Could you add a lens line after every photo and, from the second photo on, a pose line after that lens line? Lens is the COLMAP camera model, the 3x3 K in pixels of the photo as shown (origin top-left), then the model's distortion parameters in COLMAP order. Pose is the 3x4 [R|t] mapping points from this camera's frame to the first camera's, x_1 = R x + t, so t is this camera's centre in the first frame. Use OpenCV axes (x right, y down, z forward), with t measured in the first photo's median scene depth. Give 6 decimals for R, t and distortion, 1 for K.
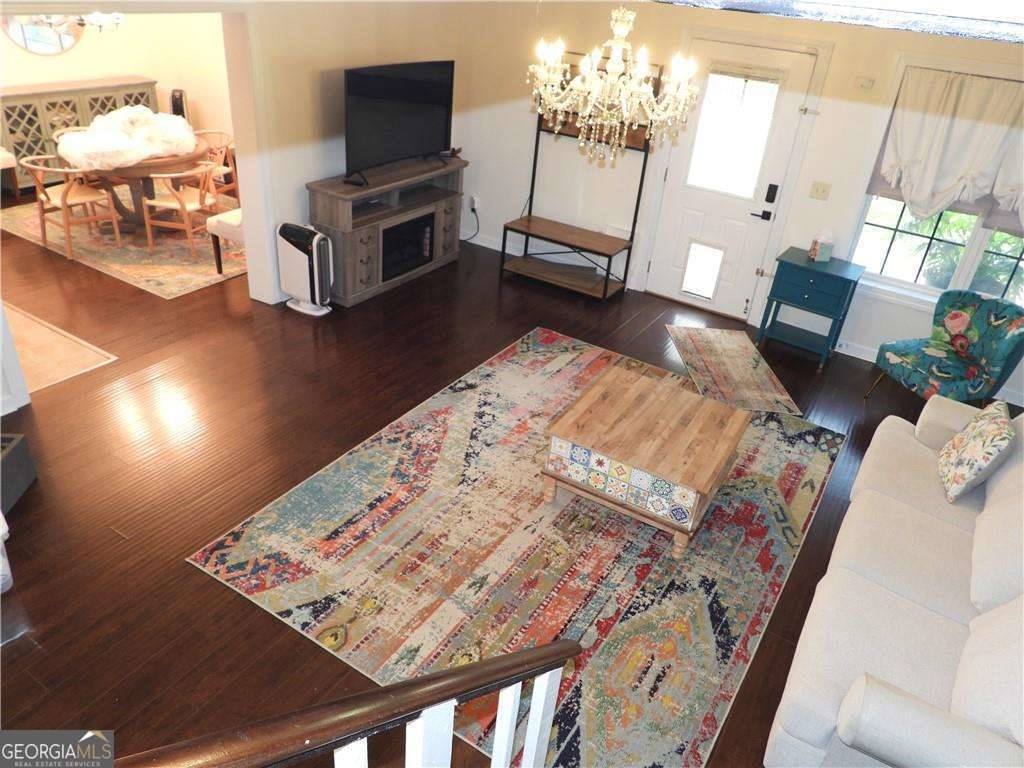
lens RADIAL K [[732.5, 0, 512.0], [0, 732.5, 384.0], [0, 0, 1]] dist [-0.012154, 0.000327]
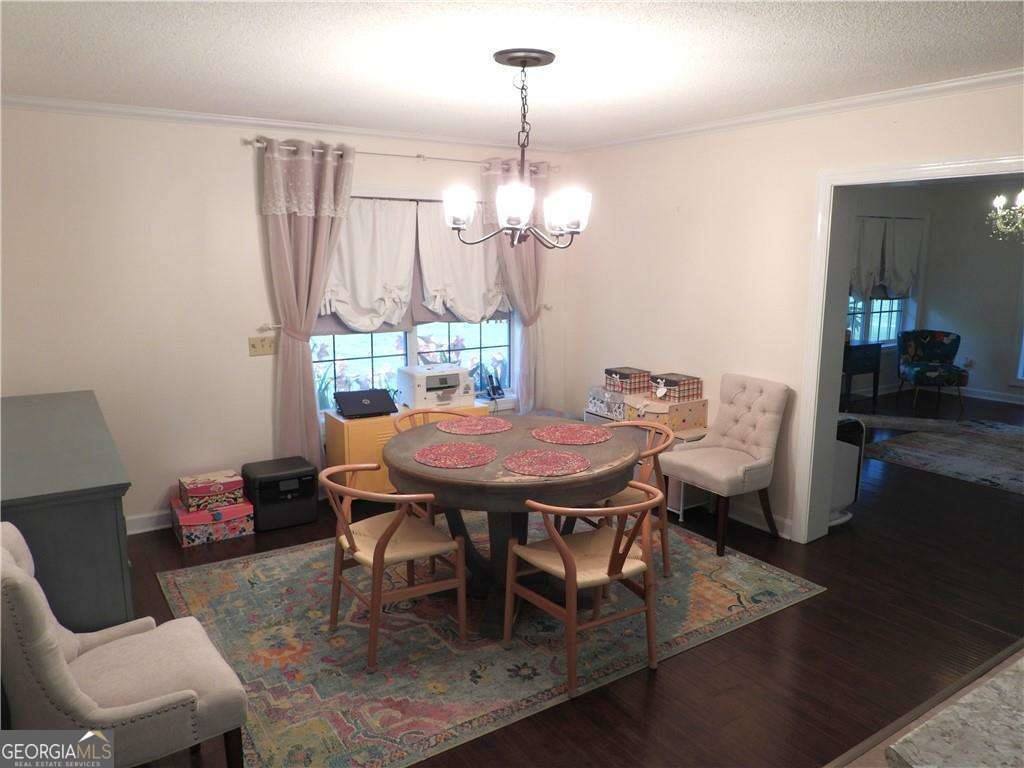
lens RADIAL K [[732.5, 0, 512.0], [0, 732.5, 384.0], [0, 0, 1]] dist [-0.012154, 0.000327]
pose [[0.411014, -0.237684, 0.880099, -1.570629], [0.488862, 0.872331, 0.007283, -0.588586], [-0.769468, 0.427253, 0.474735, 1.160979]]
